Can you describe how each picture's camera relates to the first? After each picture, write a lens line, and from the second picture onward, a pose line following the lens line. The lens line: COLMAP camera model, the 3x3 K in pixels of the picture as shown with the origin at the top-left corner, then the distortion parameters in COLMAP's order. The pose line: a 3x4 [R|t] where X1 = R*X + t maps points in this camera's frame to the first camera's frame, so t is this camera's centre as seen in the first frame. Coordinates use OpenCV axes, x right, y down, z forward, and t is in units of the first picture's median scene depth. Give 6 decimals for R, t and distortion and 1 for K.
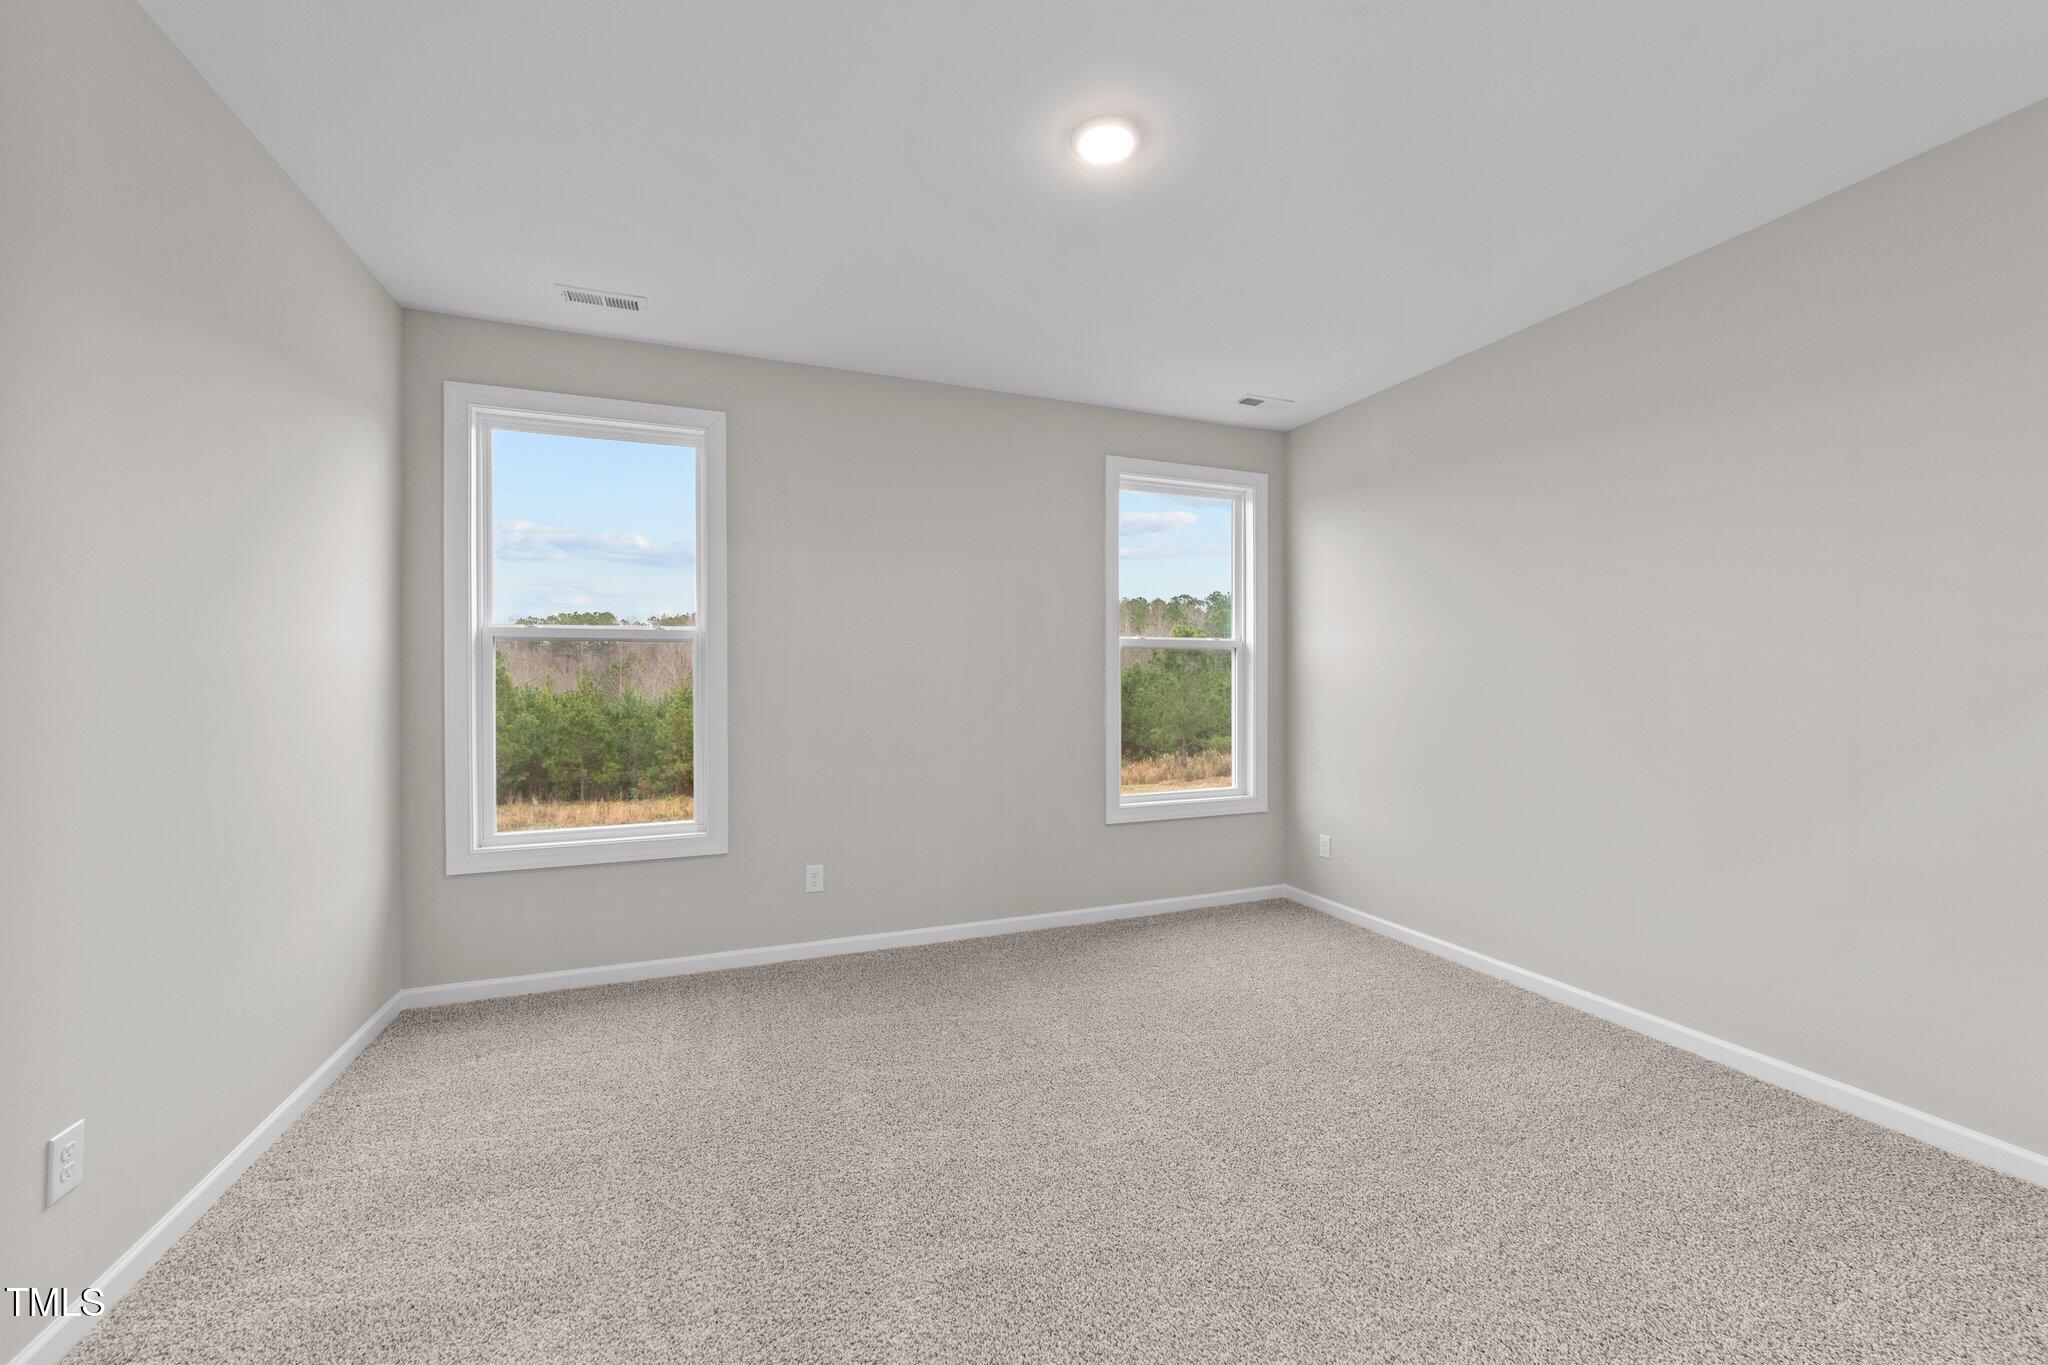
lens RADIAL K [[780.3, 0, 1032.2], [0, 780.3, 673.3], [0, 0, 1]] dist [-0.013853, 0.006422]
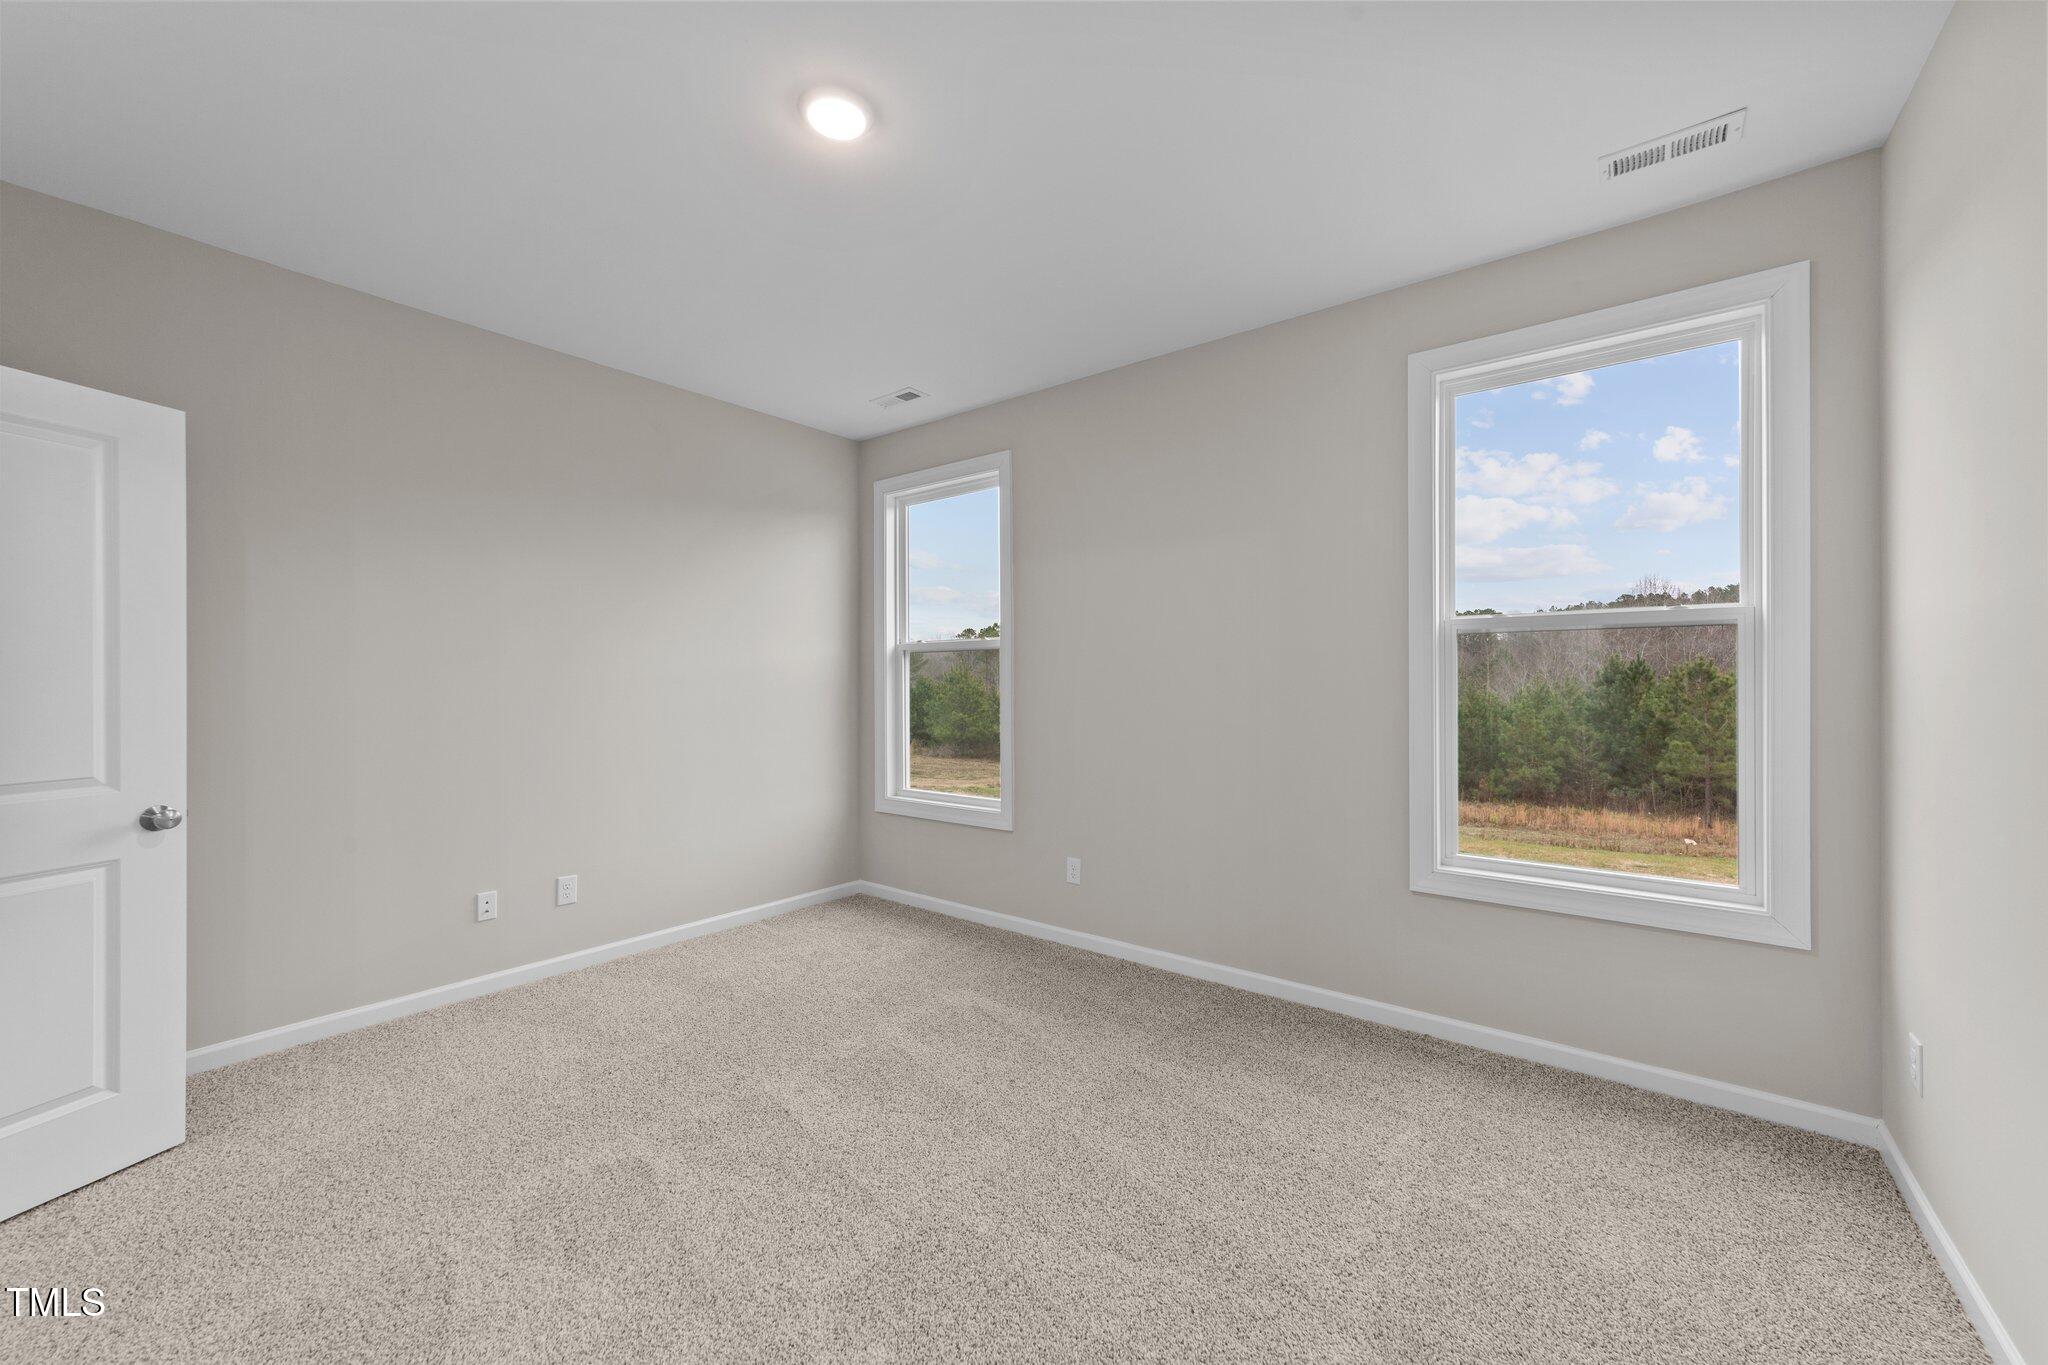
lens RADIAL K [[780.3, 0, 1021.2], [0, 780.3, 675.8], [0, 0, 1]] dist [-0.013853, 0.006422]
pose [[0.508724, -0.002582, -0.860926, 0.588059], [0.008205, 0.999965, 0.001849, -0.001339], [0.860891, -0.008005, 0.508727, 0.406469]]
